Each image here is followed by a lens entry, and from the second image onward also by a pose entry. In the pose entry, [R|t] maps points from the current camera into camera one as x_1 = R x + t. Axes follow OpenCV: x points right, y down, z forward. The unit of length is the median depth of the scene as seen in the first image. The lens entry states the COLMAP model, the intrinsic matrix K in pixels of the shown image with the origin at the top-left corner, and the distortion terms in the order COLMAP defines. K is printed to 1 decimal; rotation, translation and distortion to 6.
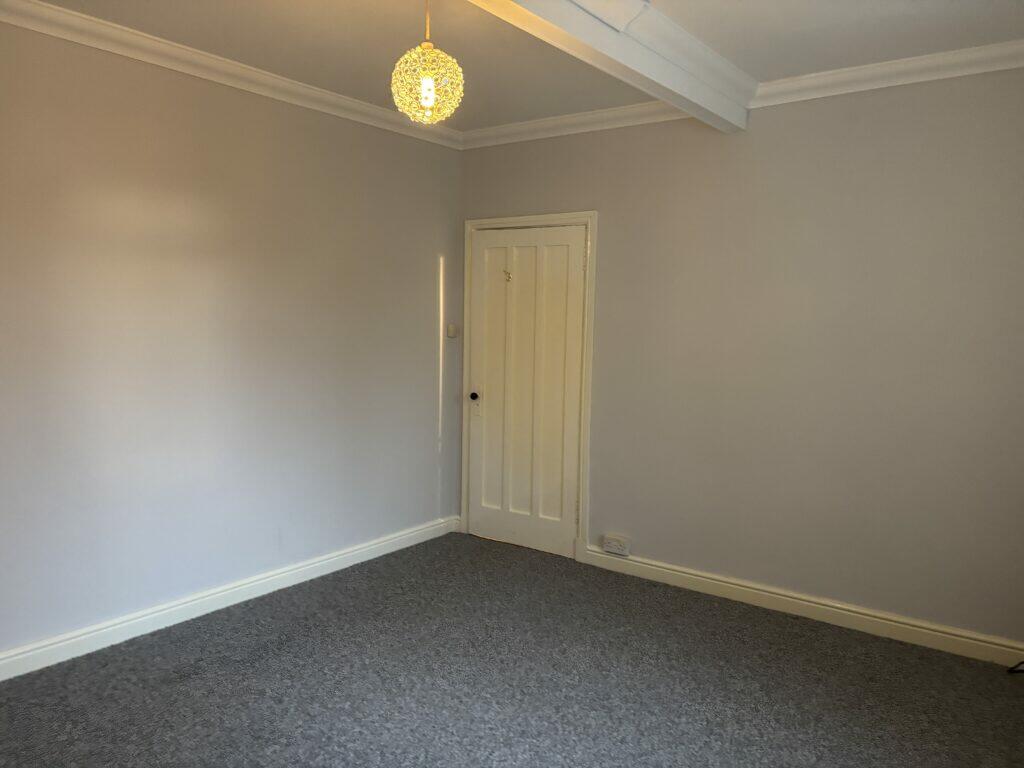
lens RADIAL K [[761.4, 0, 509.6], [0, 761.4, 383.6], [0, 0, 1]] dist [-0.004279, -0.014289]
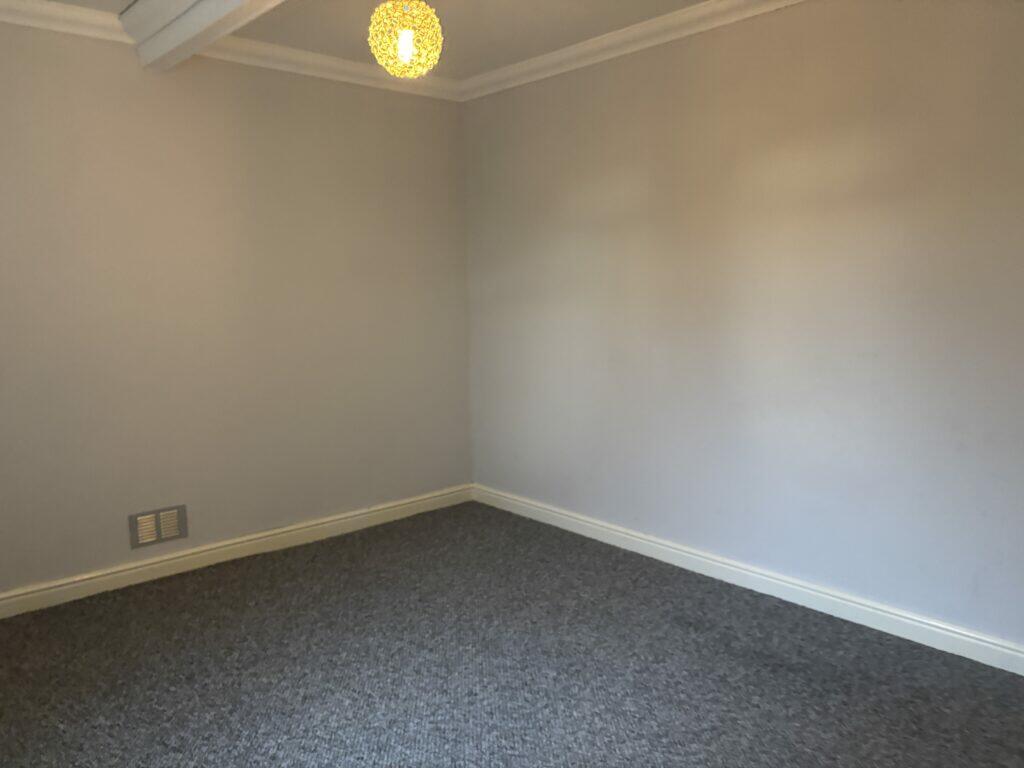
lens RADIAL K [[761.4, 0, 508.4], [0, 761.4, 382.3], [0, 0, 1]] dist [-0.004279, -0.014289]
pose [[-0.204547, 0.109666, -0.972694, 0.549402], [-0.079058, 0.988607, 0.128085, -0.050256], [0.975659, 0.103099, -0.193547, 0.852490]]
